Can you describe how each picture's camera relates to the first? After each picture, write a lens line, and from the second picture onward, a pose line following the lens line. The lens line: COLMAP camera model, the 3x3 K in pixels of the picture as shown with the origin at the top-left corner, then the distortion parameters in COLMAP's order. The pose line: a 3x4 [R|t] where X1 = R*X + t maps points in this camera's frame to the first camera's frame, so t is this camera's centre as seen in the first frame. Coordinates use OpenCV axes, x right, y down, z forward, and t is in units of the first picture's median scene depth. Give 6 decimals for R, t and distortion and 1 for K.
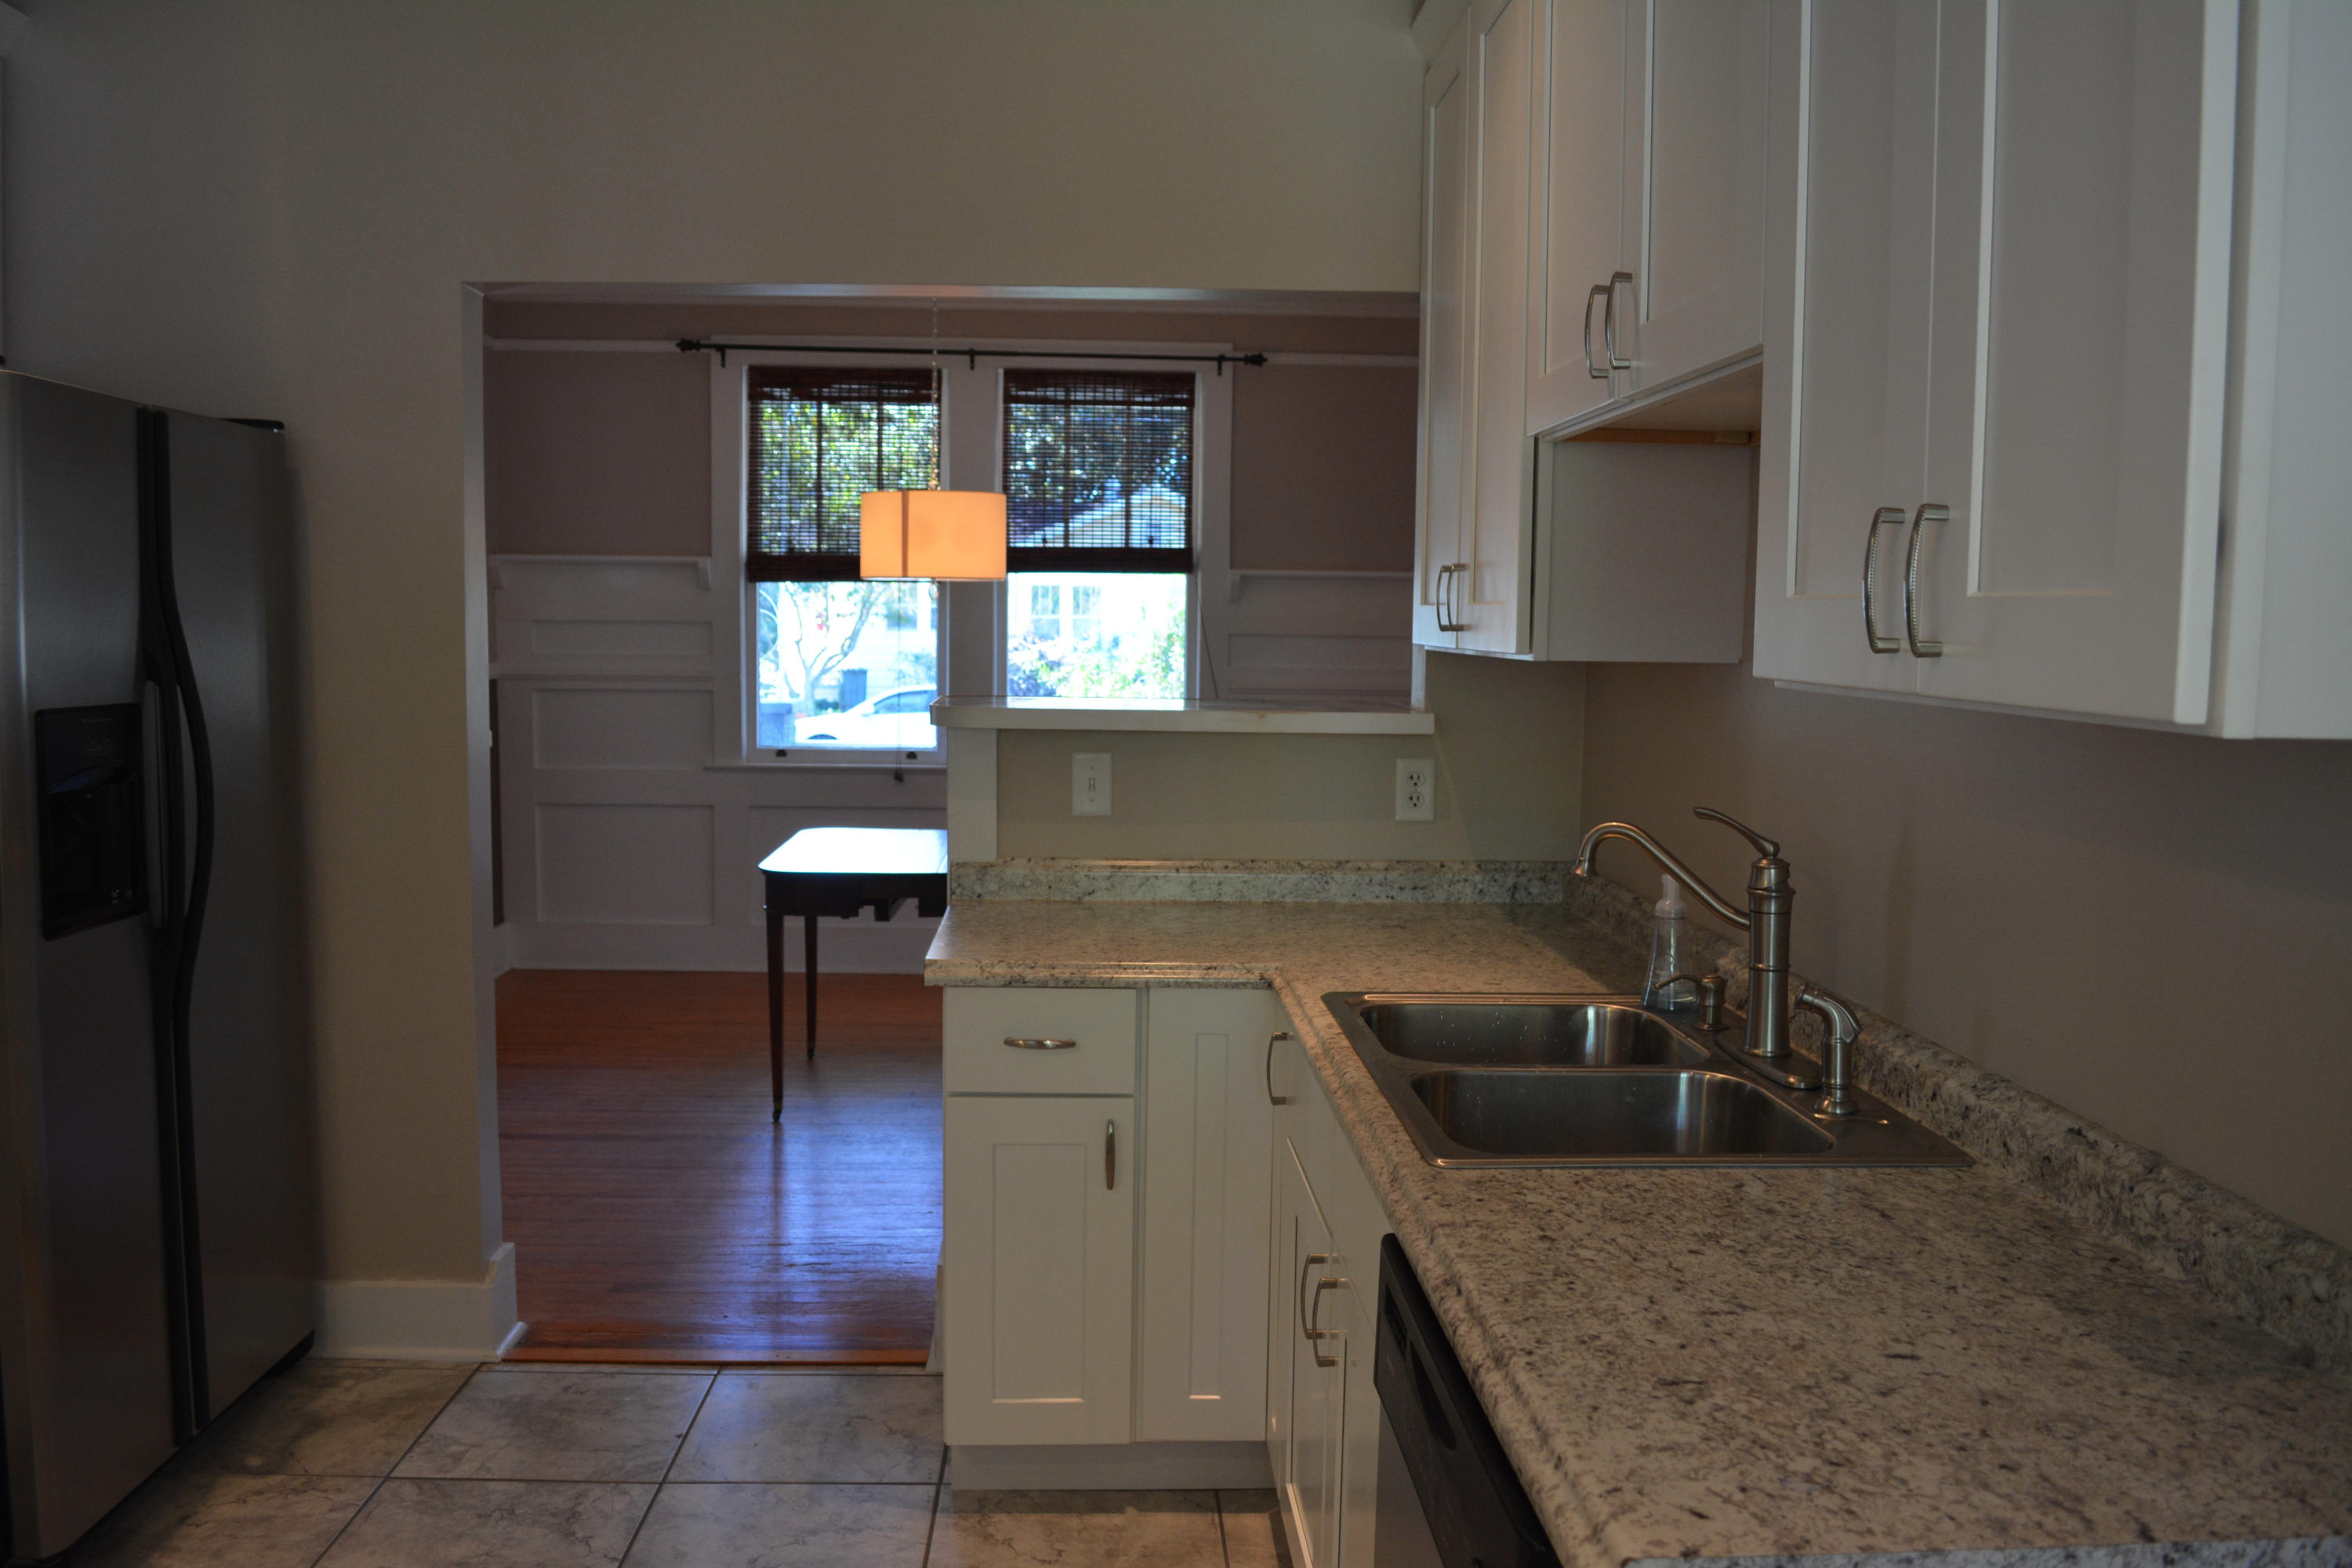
lens RADIAL K [[1843.0, 0, 1160.6], [0, 1843.0, 789.8], [0, 0, 1]] dist [-0.081834, 0.011508]
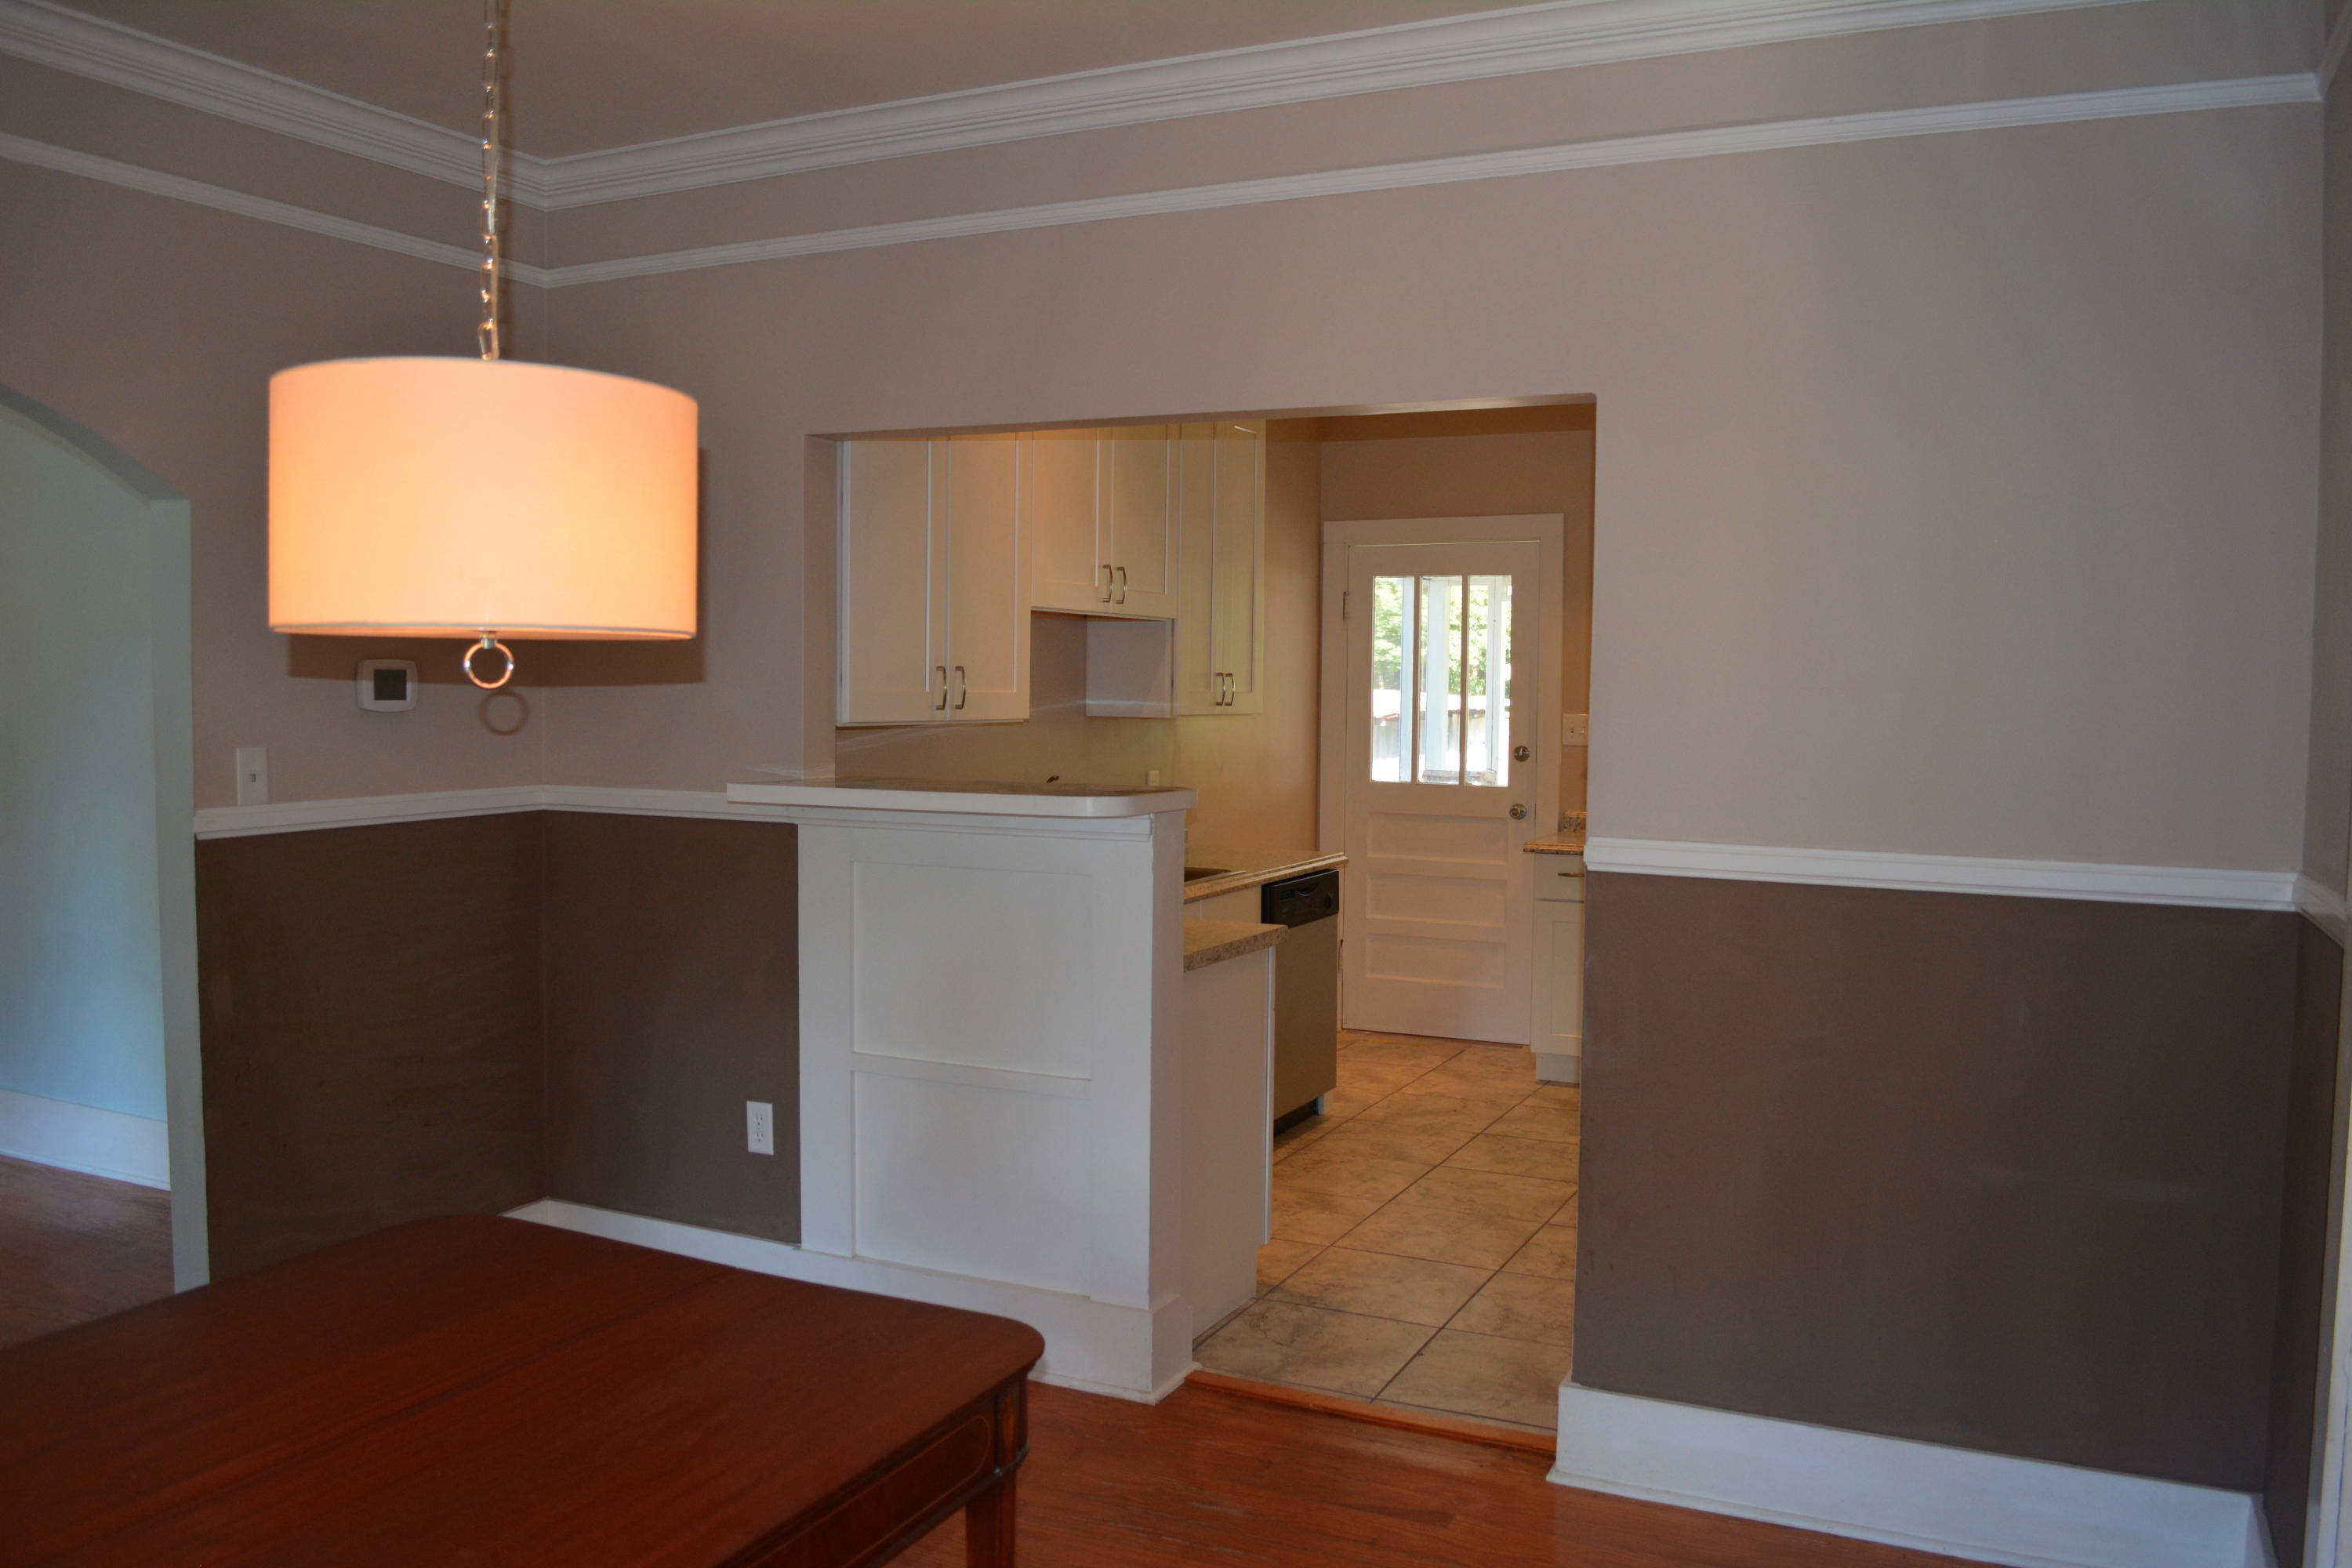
lens RADIAL K [[1819.4, 0, 1176.0], [0, 1819.4, 784.0], [0, 0, 1]] dist [-0.066240, 0.002481]
pose [[-0.881305, -0.047825, 0.470122, -0.739097], [0.020354, 0.990100, 0.138878, -0.238049], [-0.472110, 0.131963, -0.871607, 2.285177]]
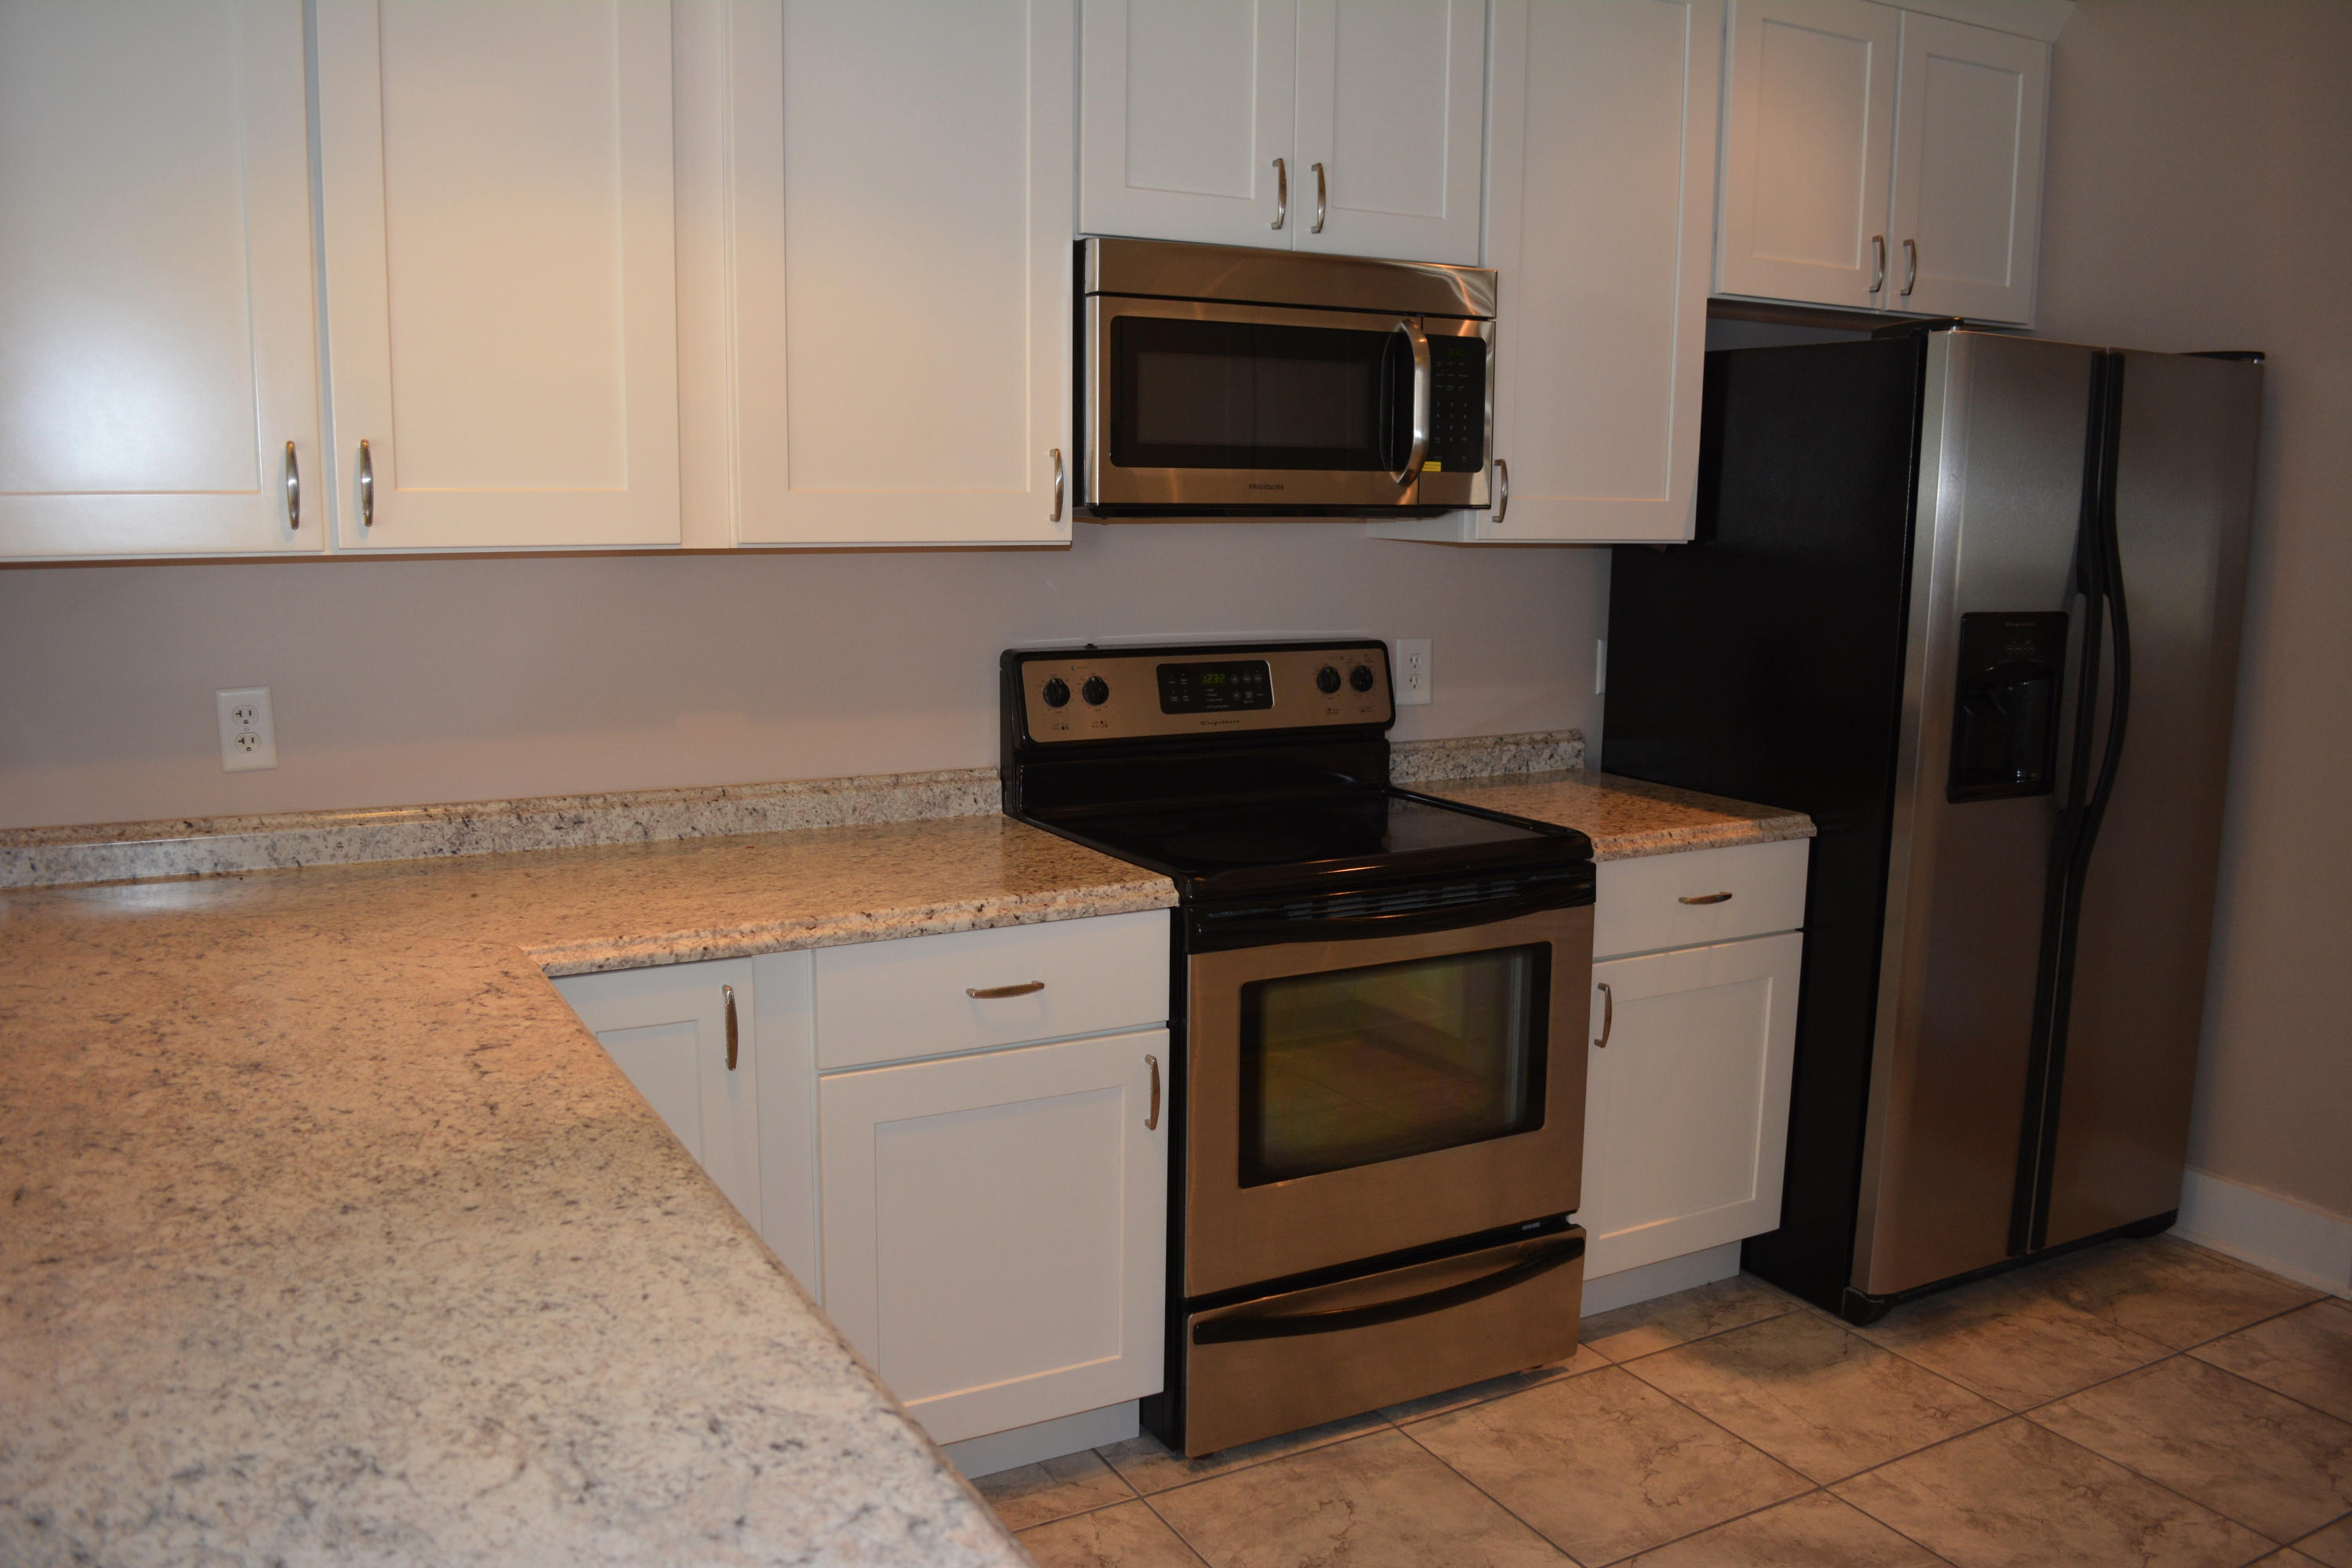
lens RADIAL K [[1843.0, 0, 1160.6], [0, 1843.0, 789.8], [0, 0, 1]] dist [-0.081834, 0.011508]
pose [[0.436433, 0.129815, -0.890322, 0.202554], [-0.087563, 0.990968, 0.101566, -0.001958], [0.895466, 0.033633, 0.443858, -0.022808]]
